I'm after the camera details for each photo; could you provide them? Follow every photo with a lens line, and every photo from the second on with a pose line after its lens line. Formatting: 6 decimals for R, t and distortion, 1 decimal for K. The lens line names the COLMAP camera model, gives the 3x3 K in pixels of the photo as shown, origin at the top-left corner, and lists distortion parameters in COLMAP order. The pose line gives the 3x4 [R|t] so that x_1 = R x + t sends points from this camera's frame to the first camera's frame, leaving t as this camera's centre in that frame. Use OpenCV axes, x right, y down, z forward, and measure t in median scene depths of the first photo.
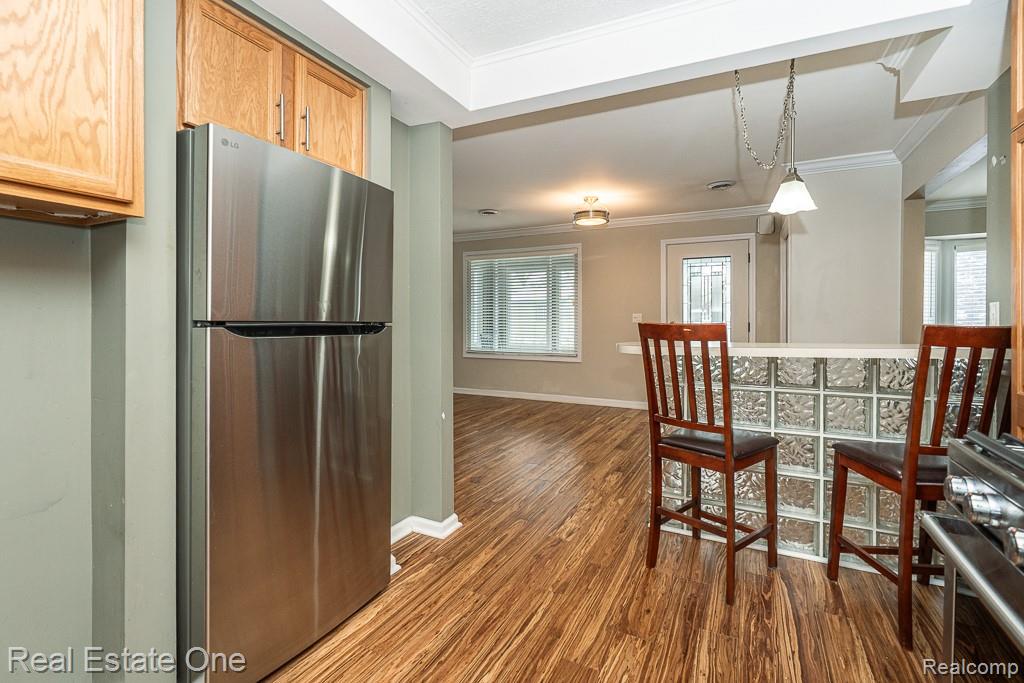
lens RADIAL K [[473.4, 0, 513.1], [0, 473.4, 324.5], [0, 0, 1]] dist [-0.004652, 0.000892]
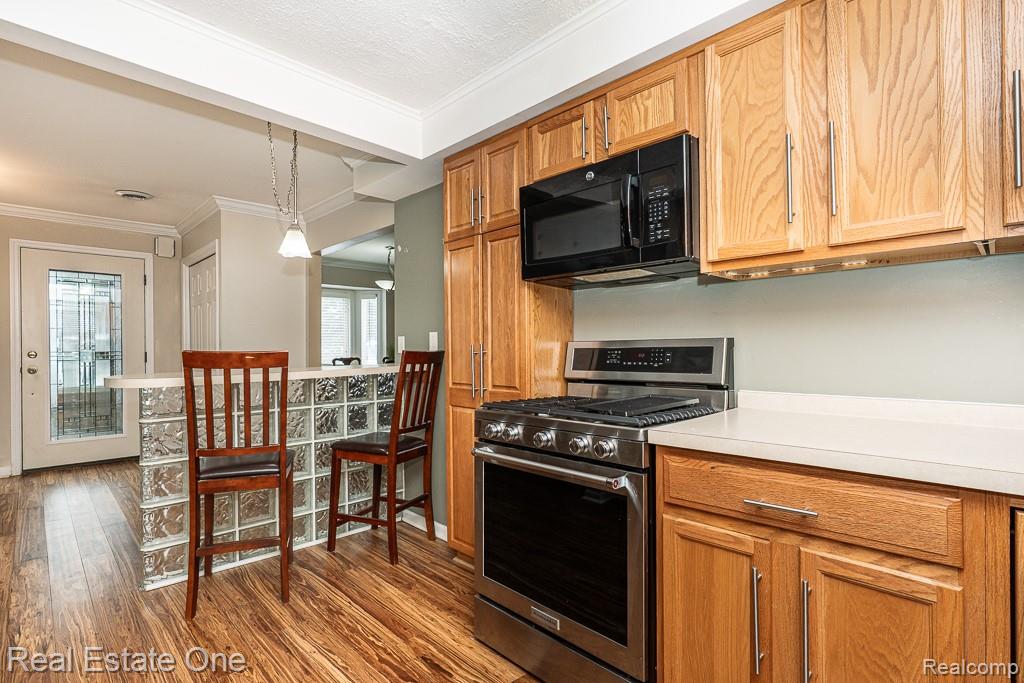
lens RADIAL K [[492.6, 0, 514.2], [0, 492.6, 347.4], [0, 0, 1]] dist [-0.002133, 0.000086]
pose [[0.318360, -0.003420, 0.947964, -0.452959], [0.015537, 0.999878, -0.001610, -0.000897], [-0.947843, 0.015241, 0.318374, 0.103937]]
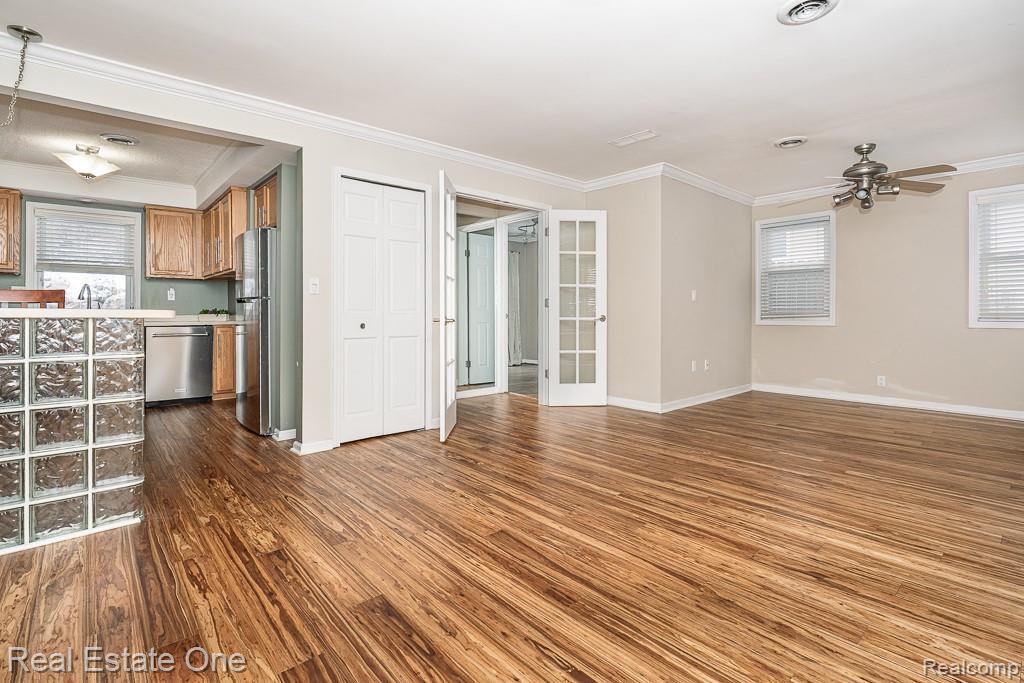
lens RADIAL K [[473.4, 0, 509.1], [0, 473.4, 315.2], [0, 0, 1]] dist [-0.004652, 0.000892]
pose [[-0.360116, -0.000976, -0.932907, 1.177269], [-0.012950, 0.999908, 0.003953, 0.045649], [0.932818, 0.013504, -0.360096, 2.663389]]
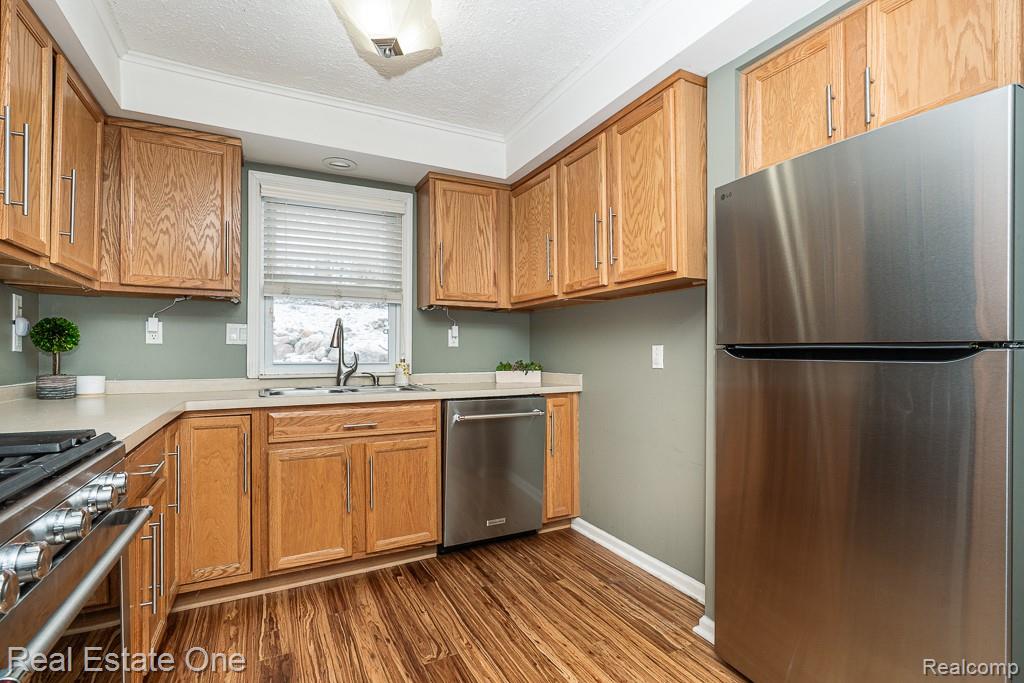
lens RADIAL K [[473.4, 0, 519.3], [0, 473.4, 347.4], [0, 0, 1]] dist [-0.004652, 0.000892]
pose [[-0.573027, -0.012552, -0.819440, 0.470430], [-0.008331, 0.999920, -0.009491, 0.010499], [0.819494, 0.001388, -0.573086, 0.880847]]
